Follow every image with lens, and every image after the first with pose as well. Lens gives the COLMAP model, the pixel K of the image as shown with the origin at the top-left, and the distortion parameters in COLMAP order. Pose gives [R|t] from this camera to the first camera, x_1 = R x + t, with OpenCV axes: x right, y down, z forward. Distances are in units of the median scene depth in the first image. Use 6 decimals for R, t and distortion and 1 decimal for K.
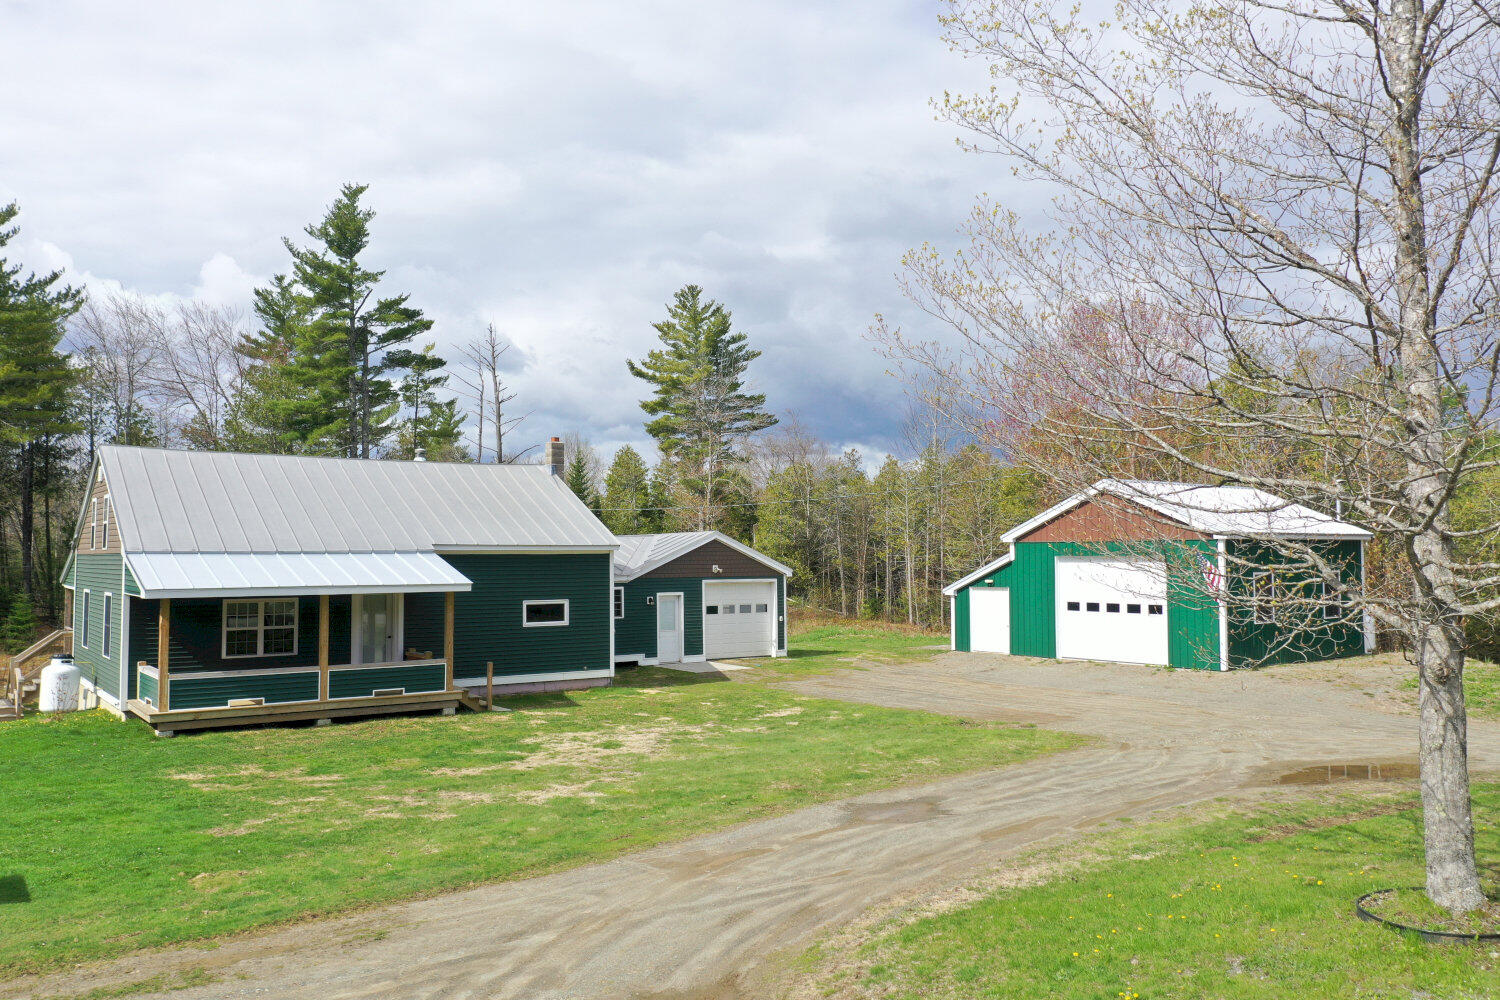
lens RADIAL K [[1176.8, 0, 752.7], [0, 1176.8, 499.6], [0, 0, 1]] dist [-0.004500, 0.003999]
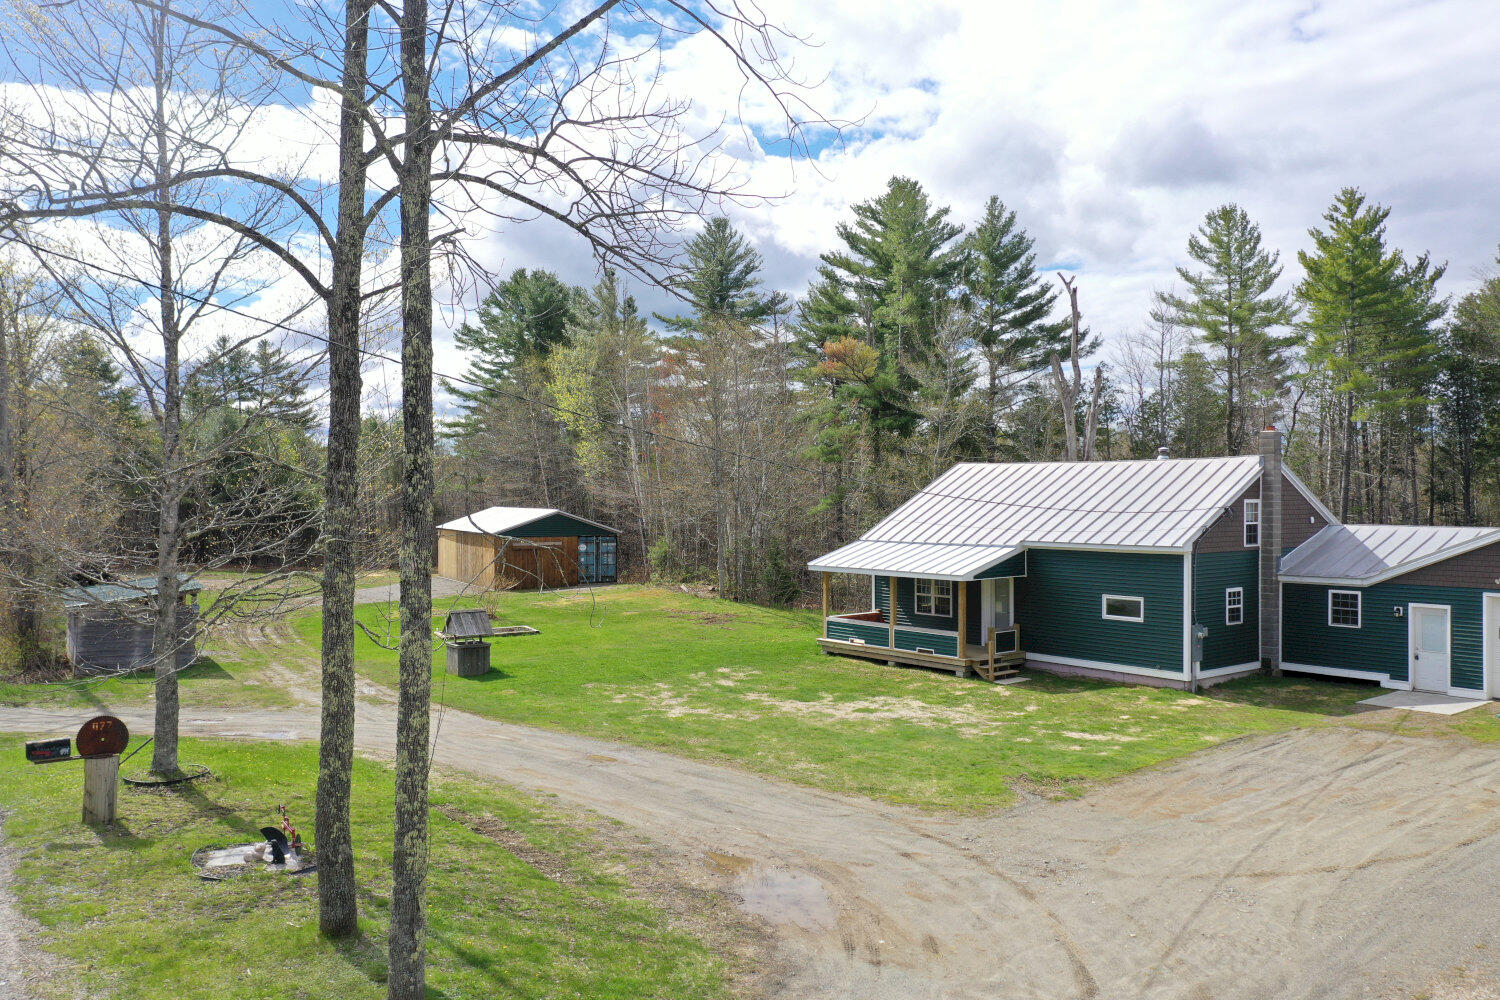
lens RADIAL K [[1176.8, 0, 752.7], [0, 1176.8, 499.6], [0, 0, 1]] dist [-0.004500, 0.003999]
pose [[0.044187, 0.011808, -0.998953, 0.809576], [0.052871, 0.998501, 0.014141, -0.031653], [0.997623, -0.053441, 0.043497, 0.587488]]
